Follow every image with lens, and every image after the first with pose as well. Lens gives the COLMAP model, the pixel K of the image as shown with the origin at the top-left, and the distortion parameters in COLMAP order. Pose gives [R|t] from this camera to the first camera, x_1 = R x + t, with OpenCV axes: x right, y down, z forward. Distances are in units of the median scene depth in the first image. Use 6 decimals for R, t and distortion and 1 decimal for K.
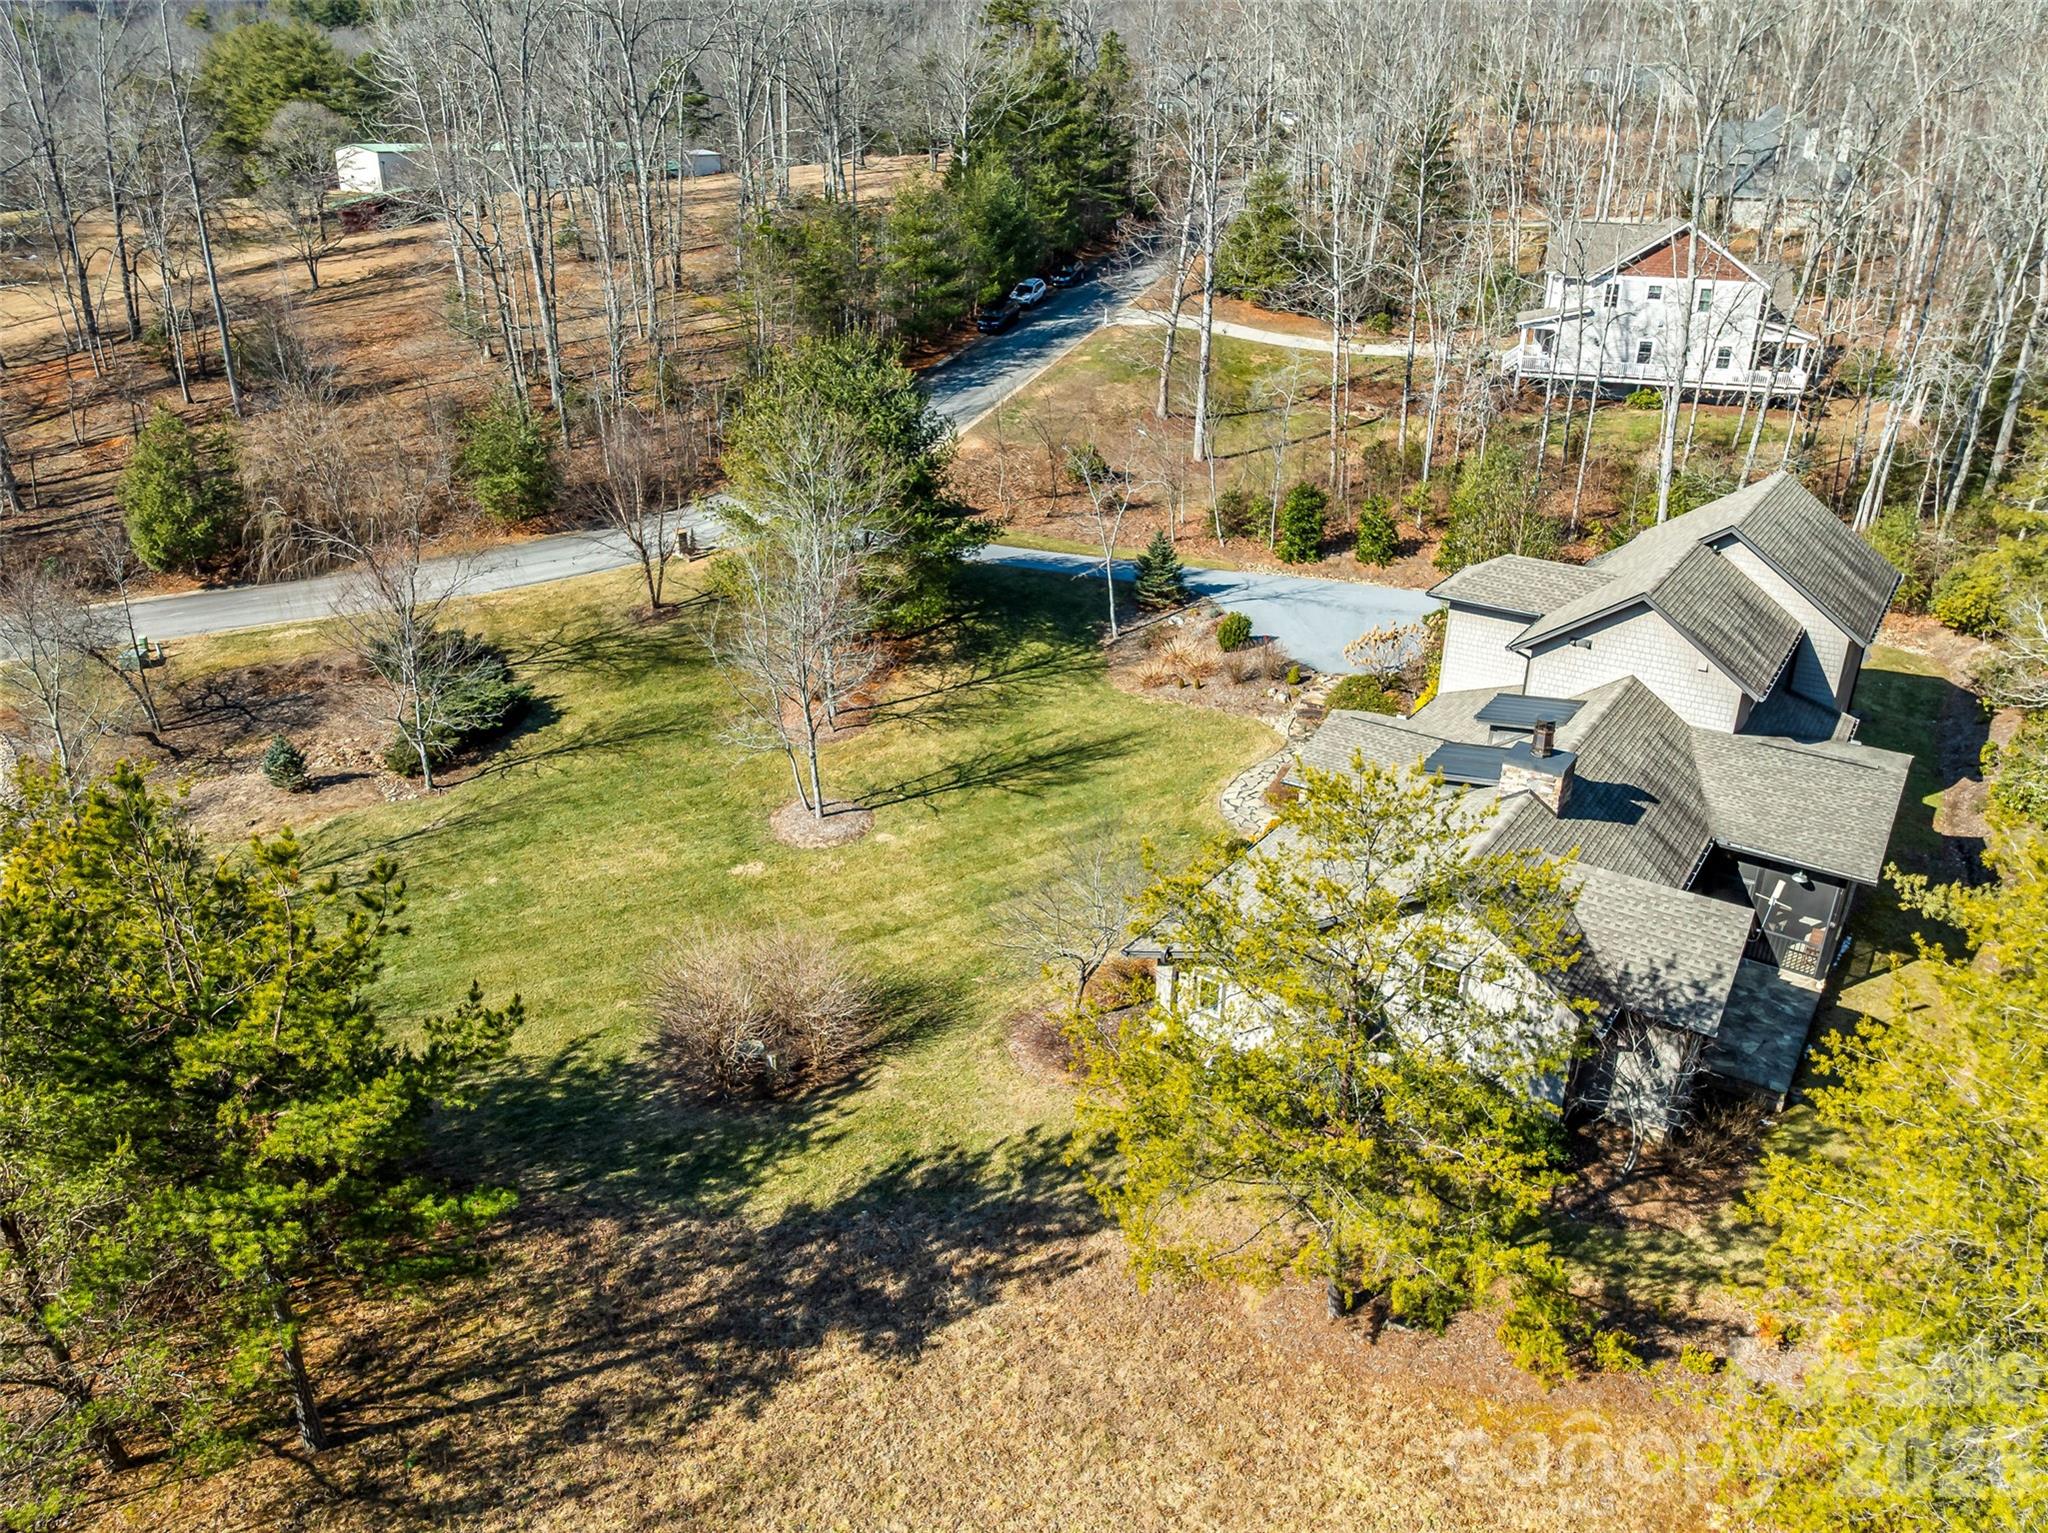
lens RADIAL K [[1450.9, 0, 1024.0], [0, 1450.9, 766.5], [0, 0, 1]] dist [-0.044164, 0.003024]
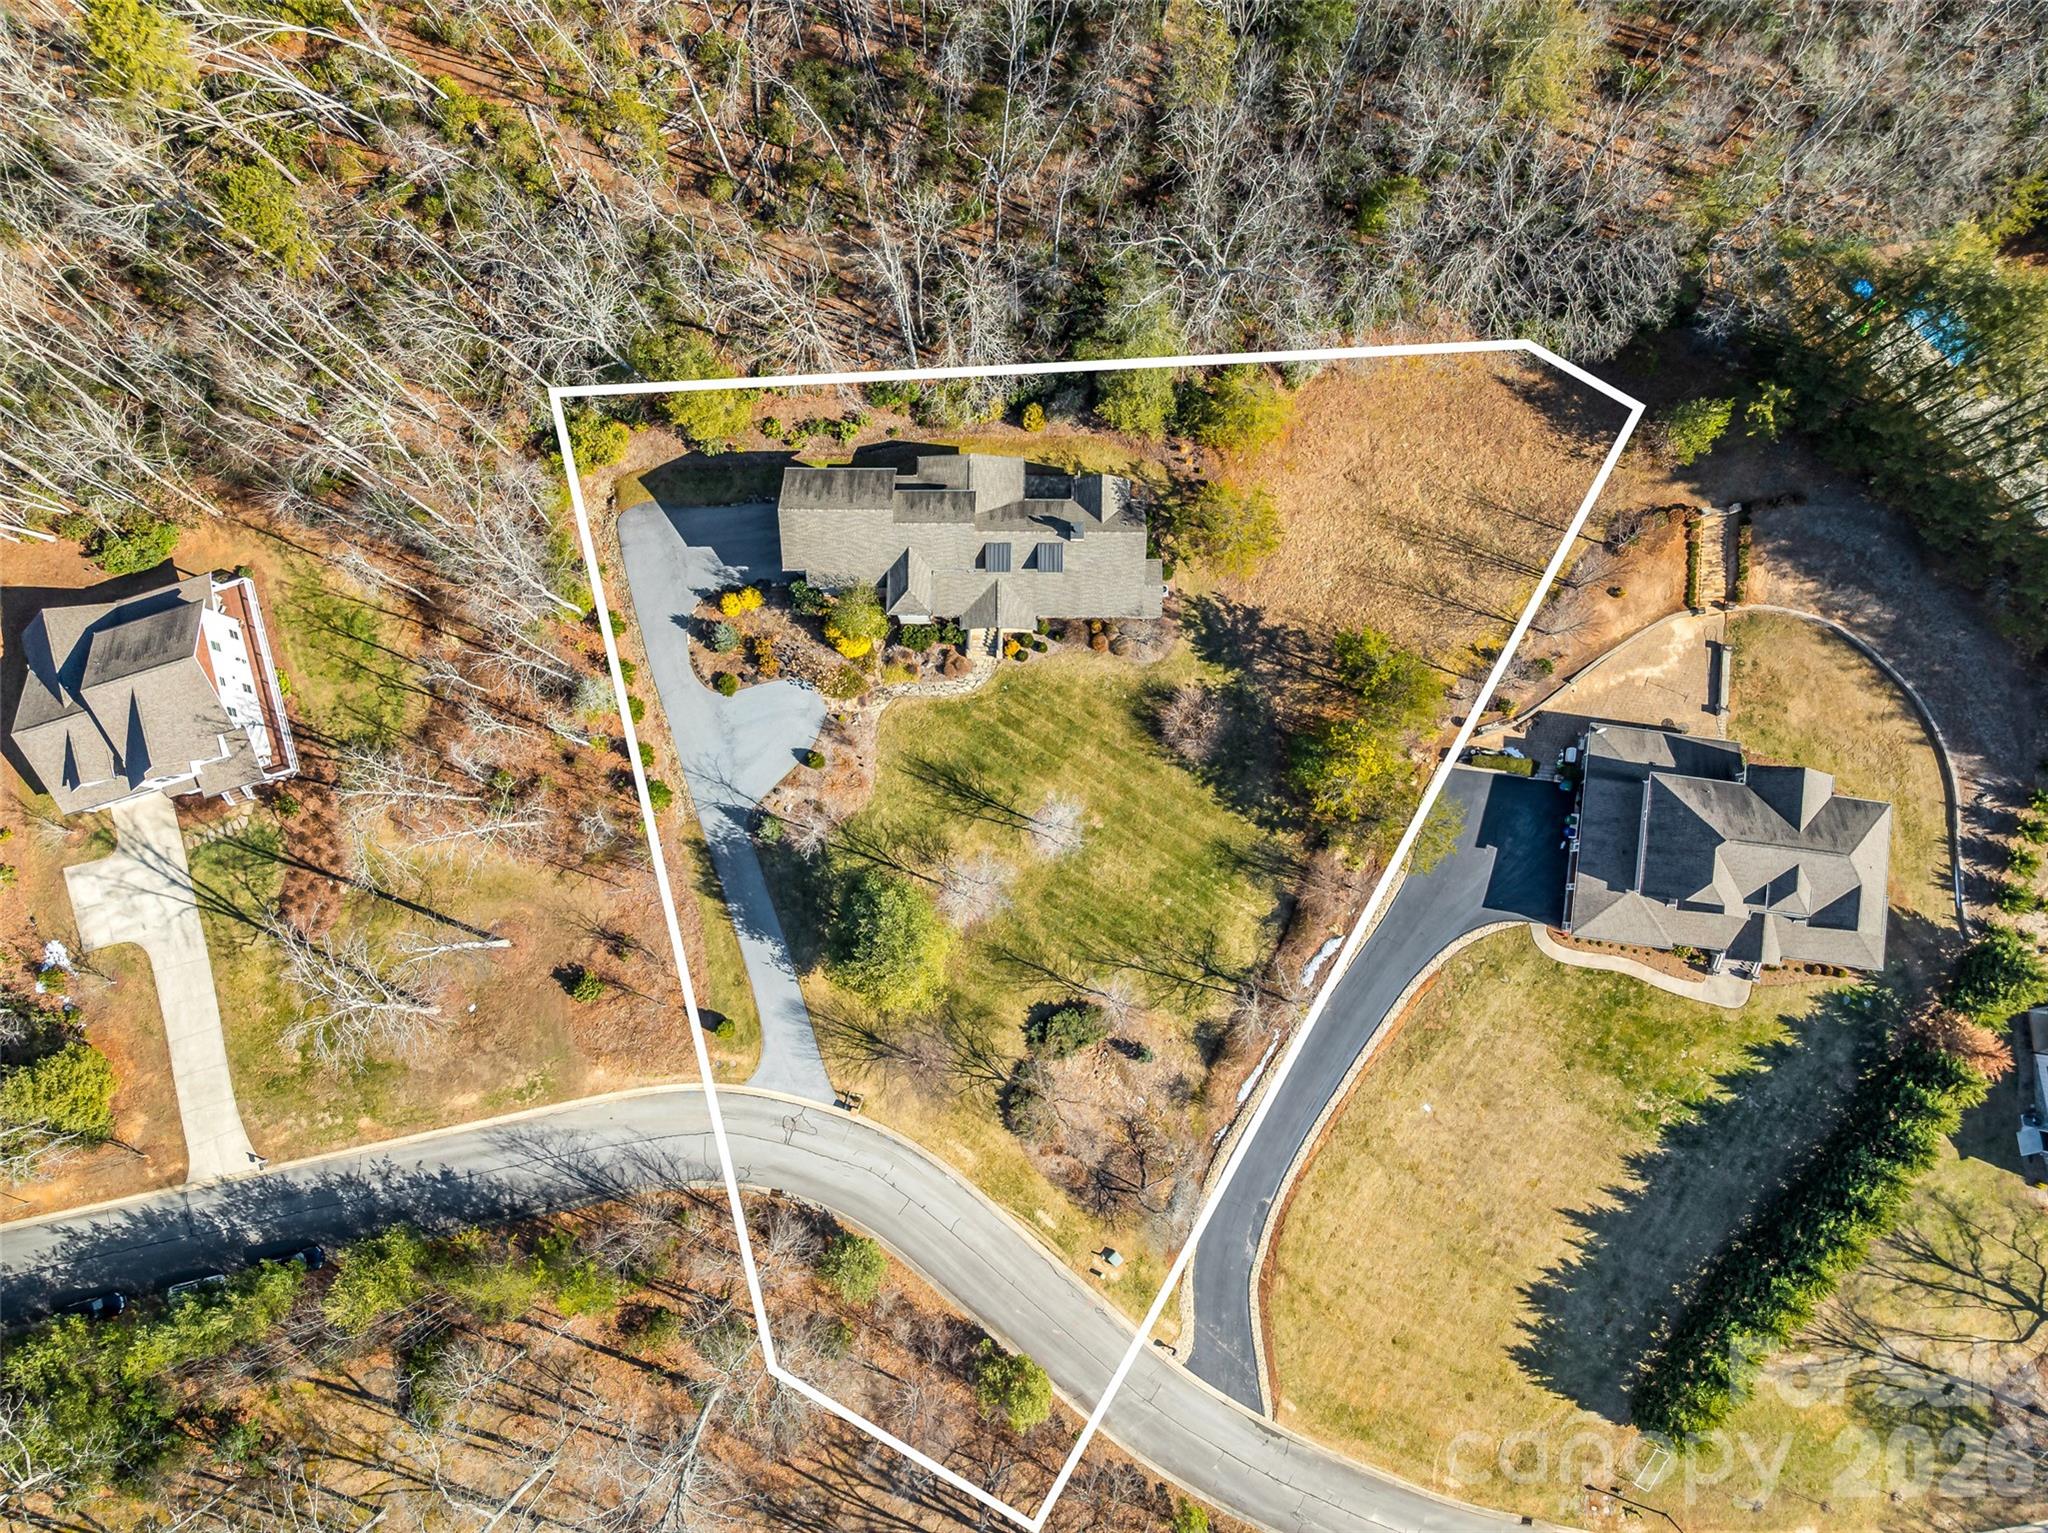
lens RADIAL K [[1450.9, 0, 1024.0], [0, 1450.9, 766.5], [0, 0, 1]] dist [-0.044164, 0.003024]
pose [[-0.555026, -0.827296, 0.086759, -0.298278], [0.336157, -0.127669, 0.933113, -2.793715], [-0.760884, 0.547067, 0.348961, 0.120225]]
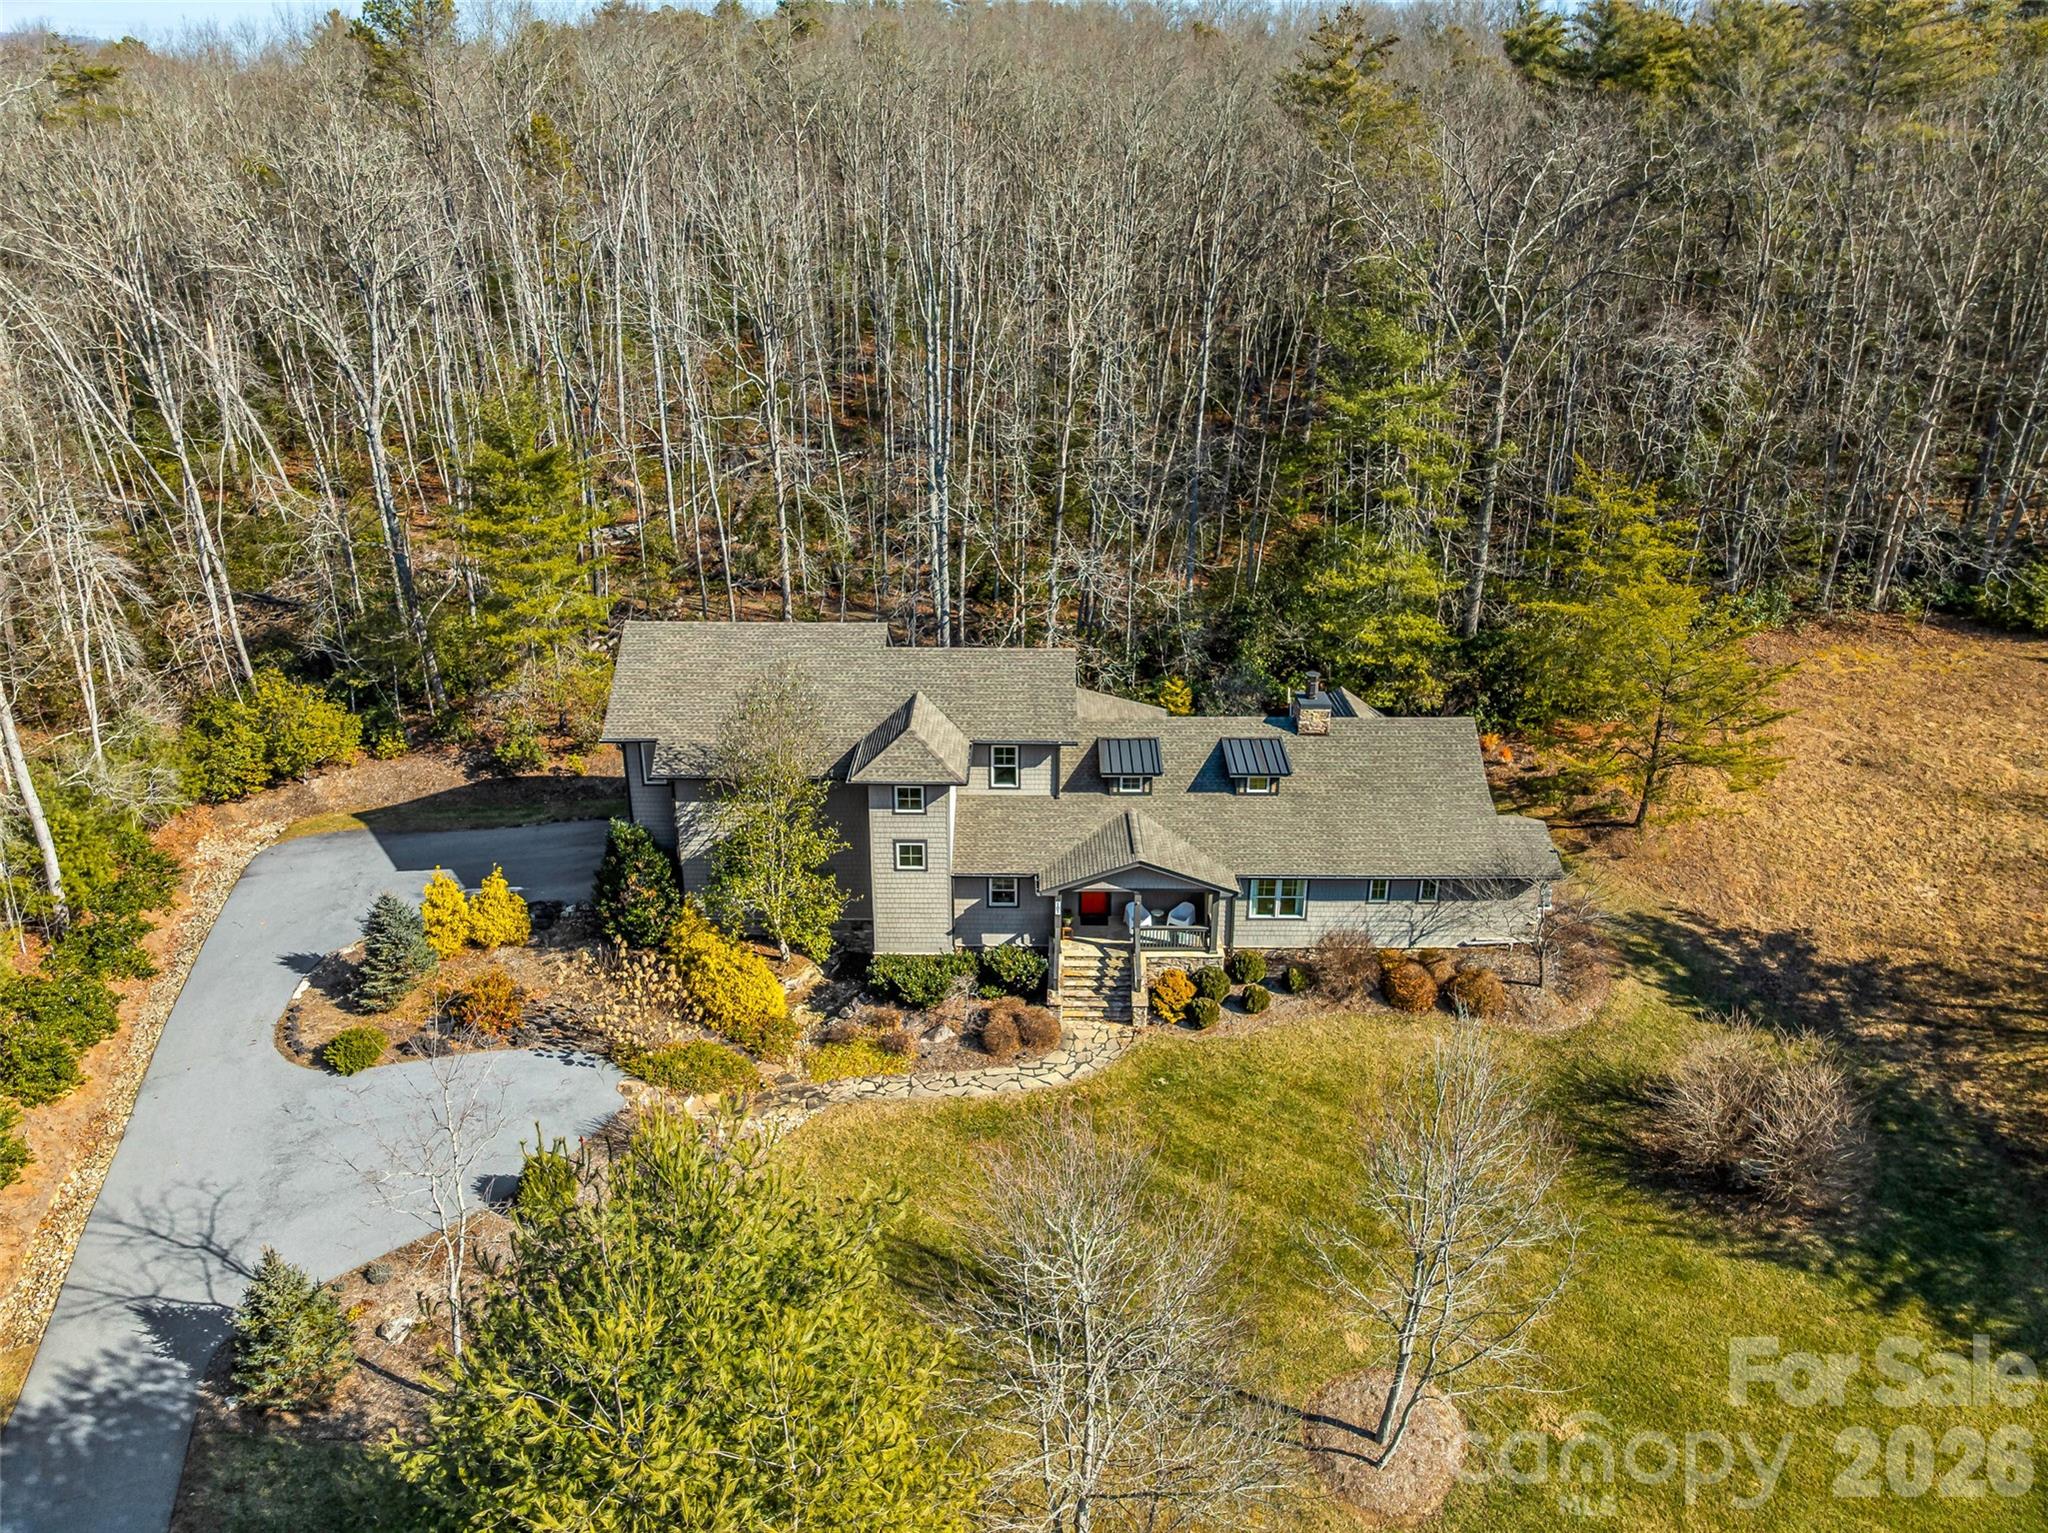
lens RADIAL K [[1450.9, 0, 1024.0], [0, 1450.9, 766.5], [0, 0, 1]] dist [-0.044164, 0.003024]
pose [[-0.551329, -0.295109, 0.780350, -0.561723], [0.331733, 0.780684, 0.529610, -0.690674], [-0.765499, 0.550857, -0.332516, 1.423747]]
